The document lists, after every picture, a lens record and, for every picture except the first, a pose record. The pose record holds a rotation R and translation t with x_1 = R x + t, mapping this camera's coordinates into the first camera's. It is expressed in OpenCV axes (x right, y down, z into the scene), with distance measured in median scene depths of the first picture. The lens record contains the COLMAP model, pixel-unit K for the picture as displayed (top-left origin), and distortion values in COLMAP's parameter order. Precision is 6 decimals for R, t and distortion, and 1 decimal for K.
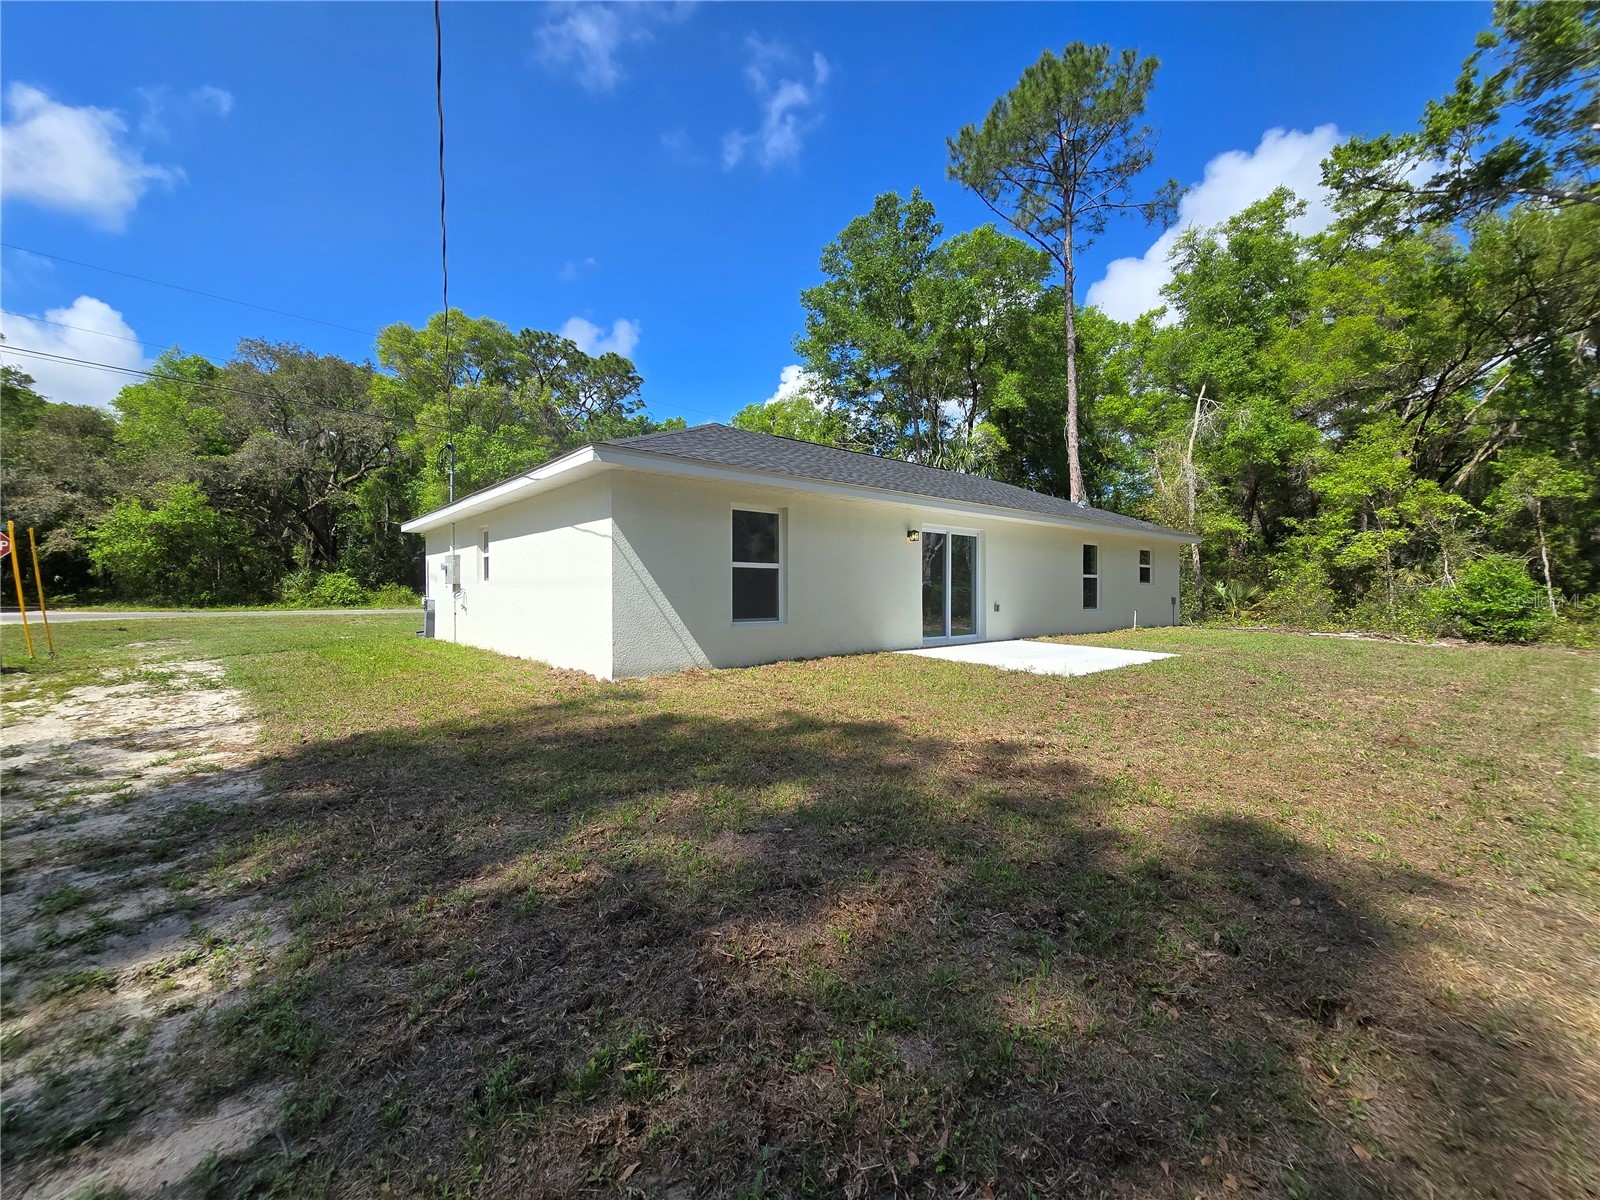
lens RADIAL K [[654.9, 0, 800.5], [0, 654.9, 595.0], [0, 0, 1]] dist [-0.006777, 0.000461]
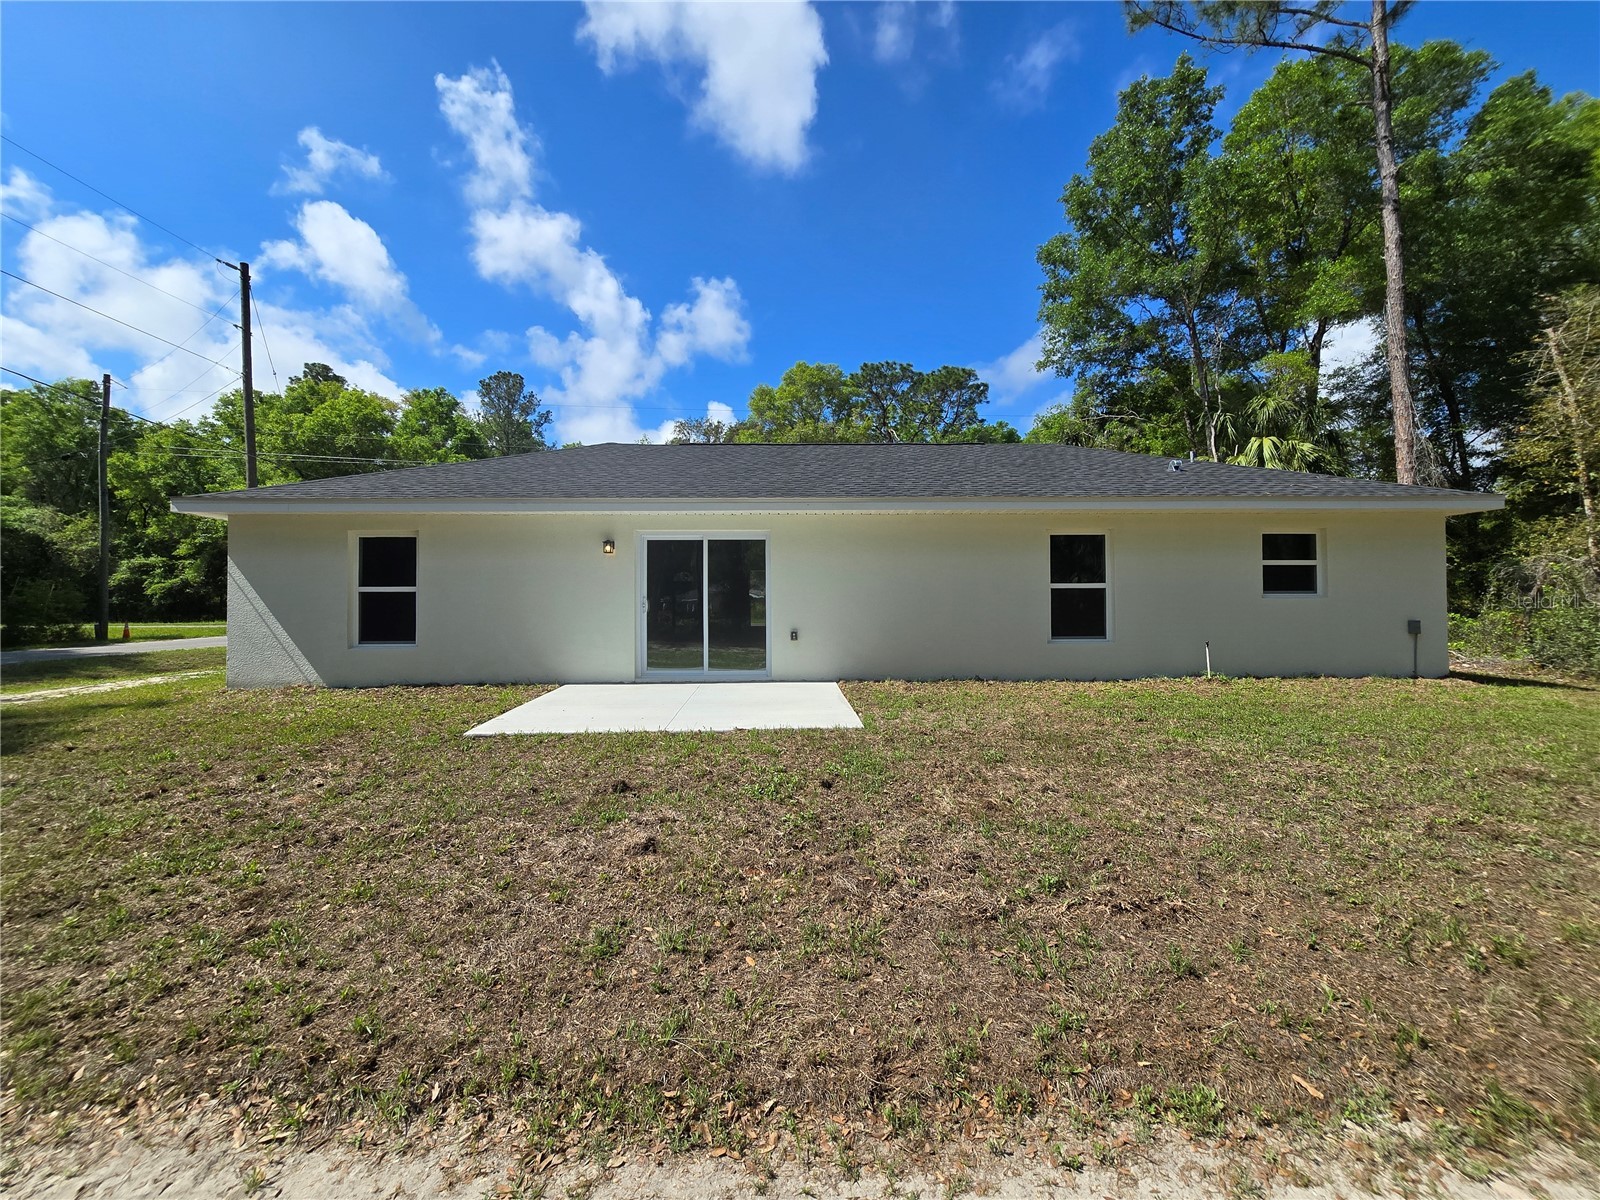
lens RADIAL K [[660.9, 0, 800.0], [0, 660.9, 613.2], [0, 0, 1]] dist [0.001085, 0.000313]
pose [[0.768926, -0.009922, -0.639260, 0.832921], [0.002075, 0.999913, -0.013023, 0.005059], [0.639334, 0.008687, 0.768880, 0.474678]]
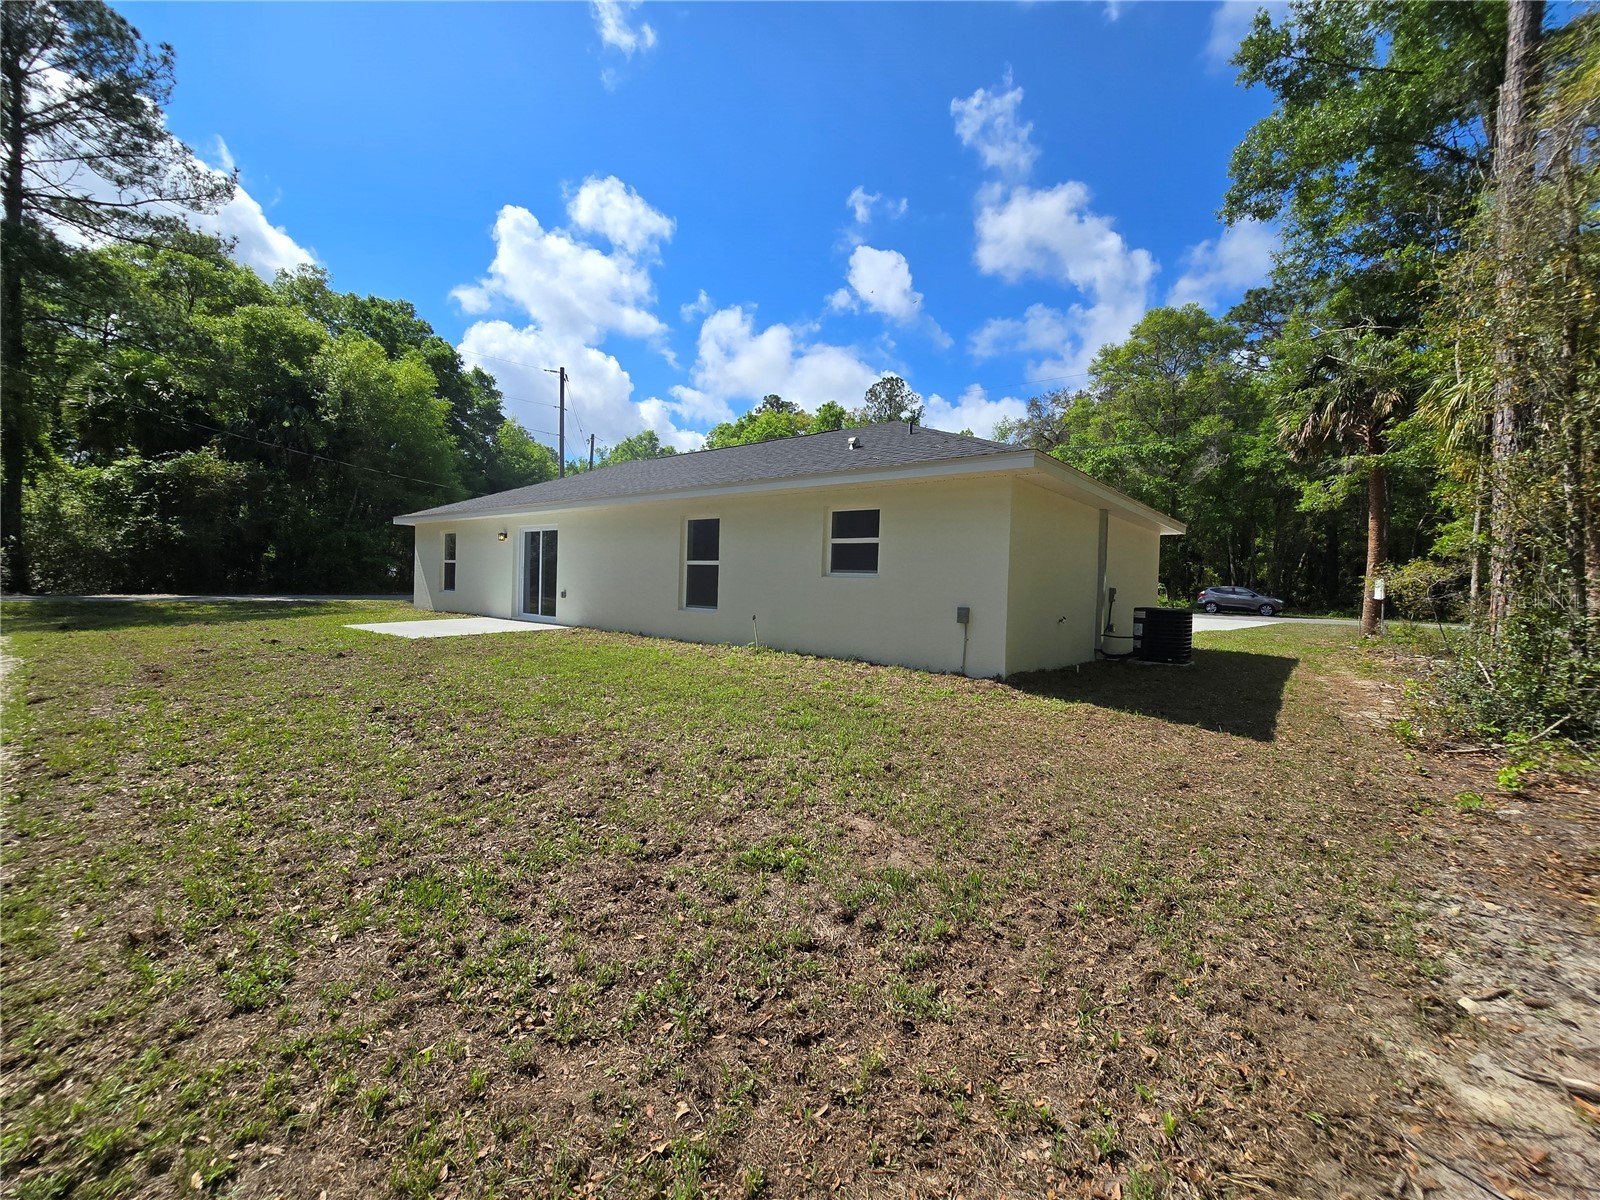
lens RADIAL K [[654.9, 0, 800.5], [0, 654.9, 595.0], [0, 0, 1]] dist [-0.006777, 0.000461]
pose [[0.170404, 0.018233, -0.985206, 1.529007], [-0.040319, 0.999120, 0.011517, -0.008570], [0.984549, 0.037760, 0.170989, 1.291459]]
